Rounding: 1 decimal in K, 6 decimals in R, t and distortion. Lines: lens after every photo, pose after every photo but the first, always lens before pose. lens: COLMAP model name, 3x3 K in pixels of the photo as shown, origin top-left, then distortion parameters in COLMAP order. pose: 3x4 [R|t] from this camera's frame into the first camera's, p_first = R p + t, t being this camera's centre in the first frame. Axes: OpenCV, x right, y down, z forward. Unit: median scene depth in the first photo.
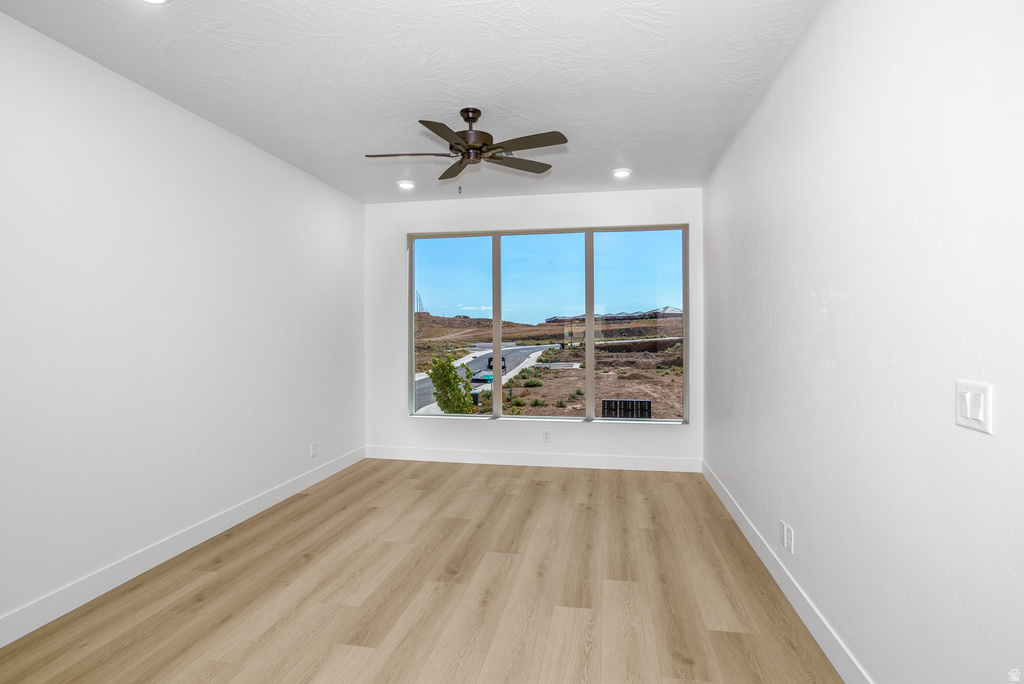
lens RADIAL K [[509.2, 0, 519.8], [0, 509.2, 332.5], [0, 0, 1]] dist [-0.051978, 0.036766]
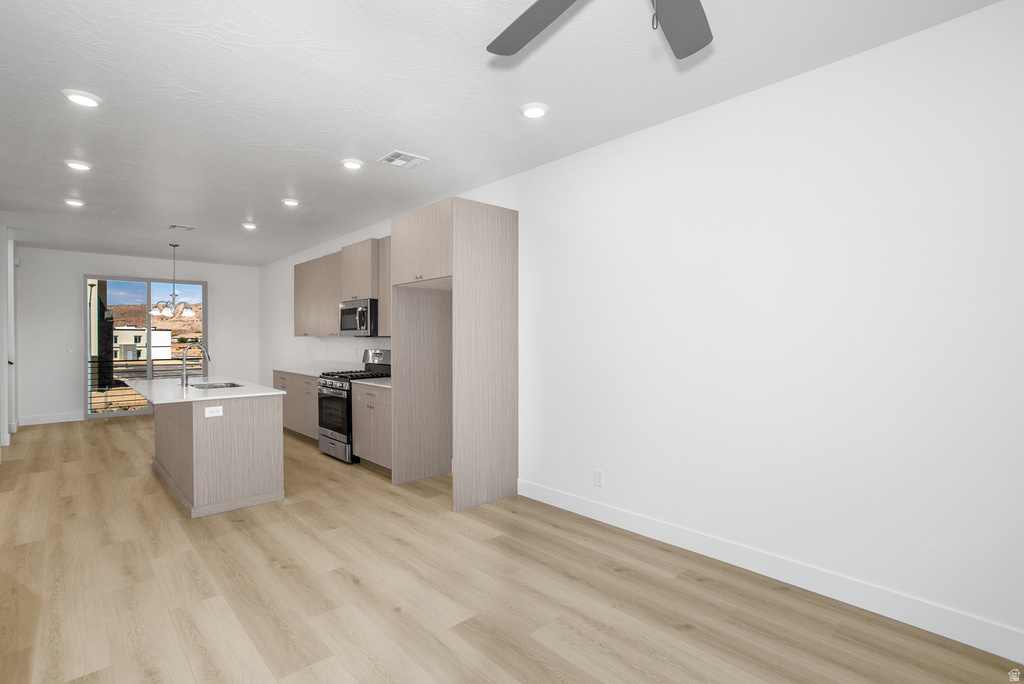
lens RADIAL K [[509.2, 0, 519.8], [0, 509.2, 332.5], [0, 0, 1]] dist [-0.051978, 0.036766]
pose [[-0.613820, 0.000211, -0.789446, 0.385338], [0.006402, 0.999968, -0.004710, -0.007233], [0.789420, -0.007946, -0.613802, 1.429443]]
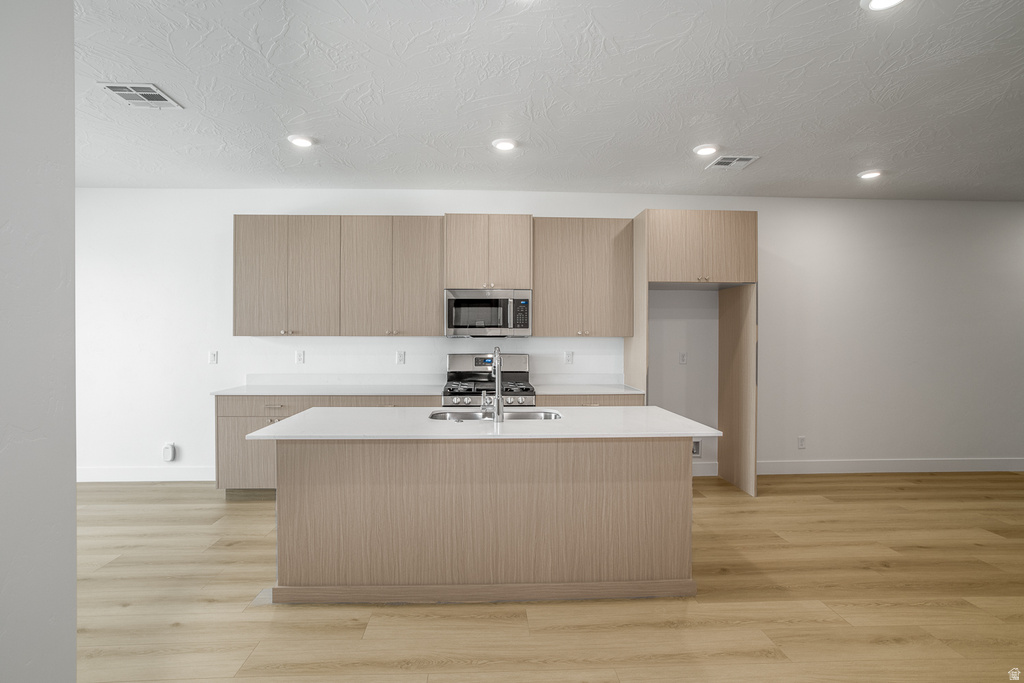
lens RADIAL K [[509.8, 0, 507.2], [0, 509.8, 333.7], [0, 0, 1]] dist [-0.051841, 0.037777]
pose [[0.232981, -0.001020, -0.972481, 0.720235], [-0.000119, 0.999999, -0.001078, -0.013147], [0.972481, 0.000367, 0.232980, -0.745856]]
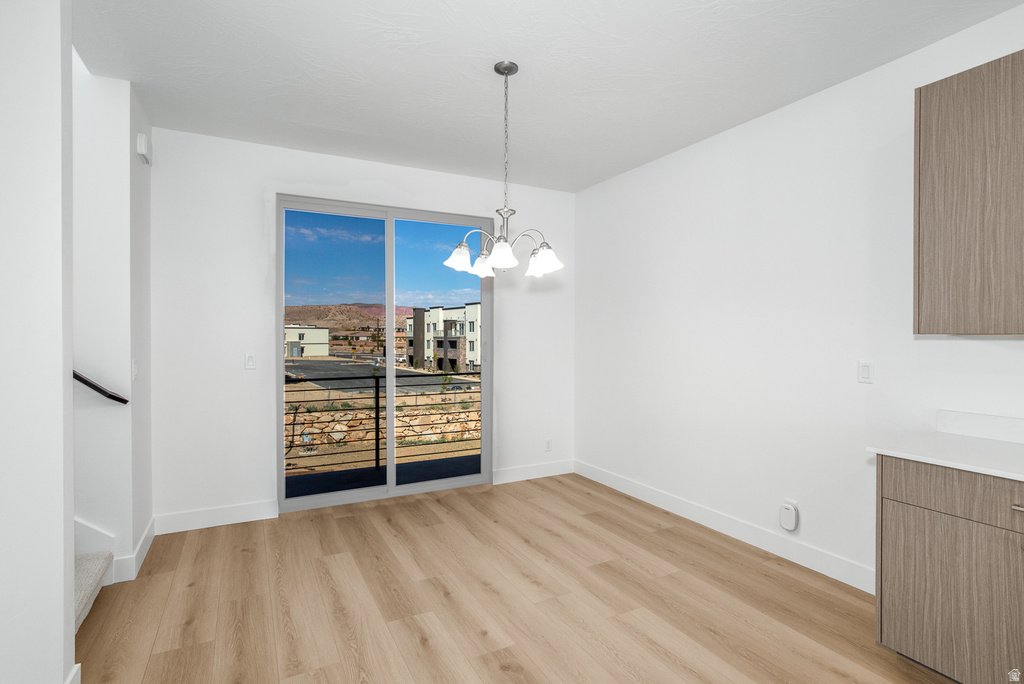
lens RADIAL K [[498.1, 0, 516.6], [0, 498.1, 338.0], [0, 0, 1]] dist [-0.049197, 0.028729]
pose [[-0.771741, 0.003757, -0.635926, -0.048118], [-0.000204, 0.999981, 0.006154, -0.007921], [0.635937, 0.004879, -0.771725, -1.015876]]
